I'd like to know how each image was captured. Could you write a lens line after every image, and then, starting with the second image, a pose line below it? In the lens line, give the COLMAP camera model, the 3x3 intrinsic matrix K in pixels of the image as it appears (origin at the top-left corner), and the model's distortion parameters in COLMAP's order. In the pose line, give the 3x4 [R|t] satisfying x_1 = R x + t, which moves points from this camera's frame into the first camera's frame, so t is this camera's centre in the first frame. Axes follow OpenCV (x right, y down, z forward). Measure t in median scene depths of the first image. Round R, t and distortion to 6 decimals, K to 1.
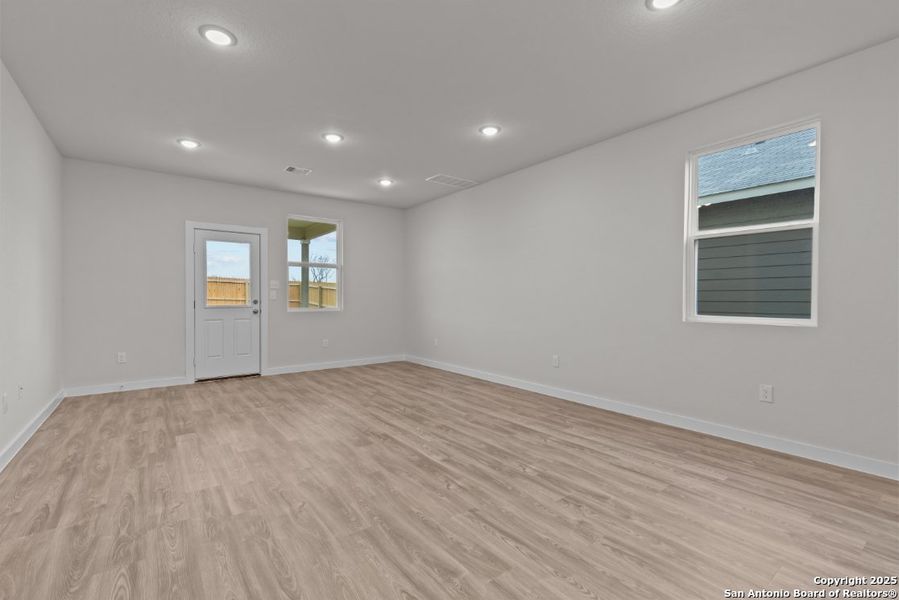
lens RADIAL K [[400.4, 0, 454.3], [0, 400.4, 299.7], [0, 0, 1]] dist [0.004980, -0.000259]
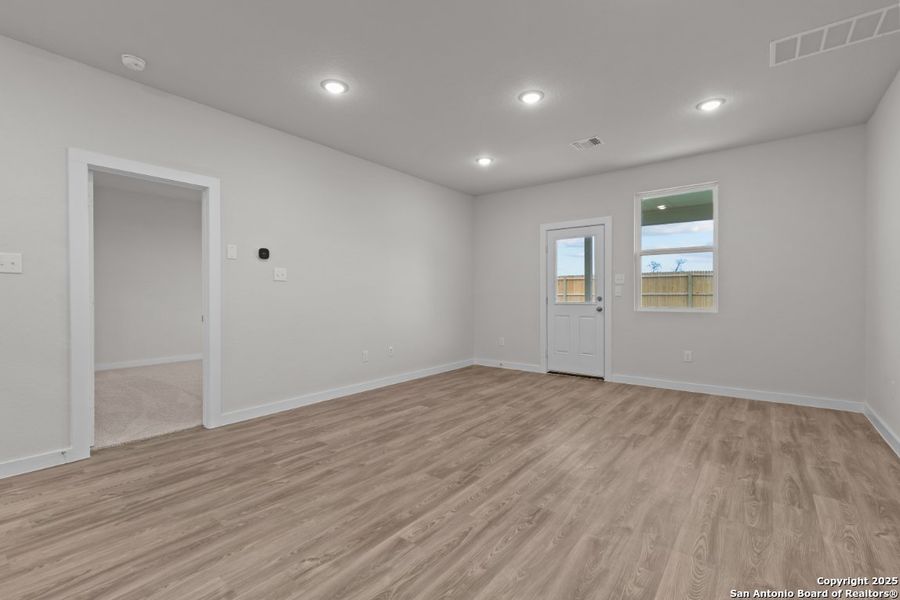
lens RADIAL K [[400.9, 0, 452.2], [0, 400.9, 297.4], [0, 0, 1]] dist [0.004980, -0.000259]
pose [[0.258133, 0.004330, -0.966100, 0.553921], [0.000583, 0.999989, 0.004638, -0.003483], [0.966109, -0.001761, 0.258128, 0.794412]]
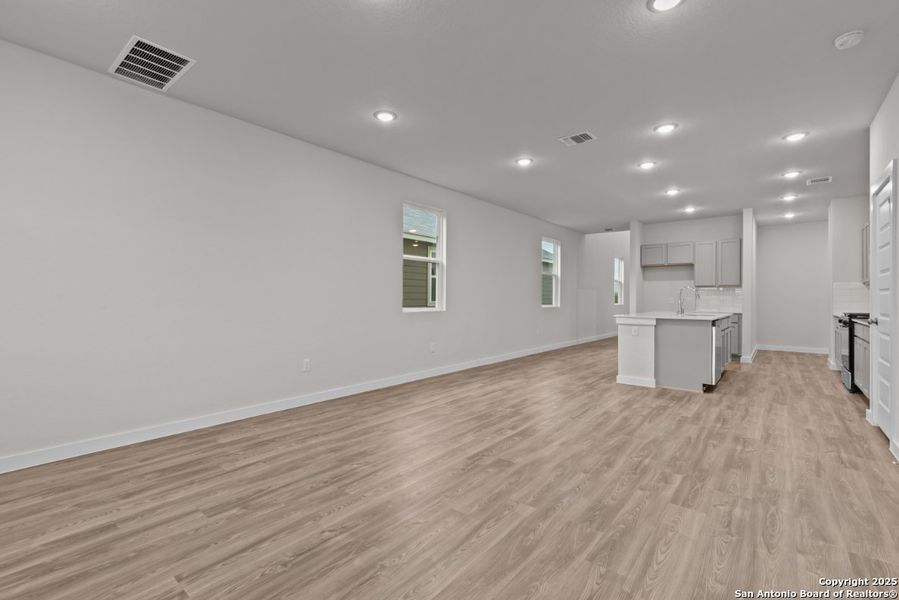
lens RADIAL K [[400.4, 0, 449.9], [0, 400.4, 299.9], [0, 0, 1]] dist [0.004980, -0.000259]
pose [[-0.230947, -0.005741, 0.972949, -1.022191], [-0.001601, 0.999983, 0.005521, -0.002503], [-0.972965, -0.000282, -0.230952, 1.281263]]
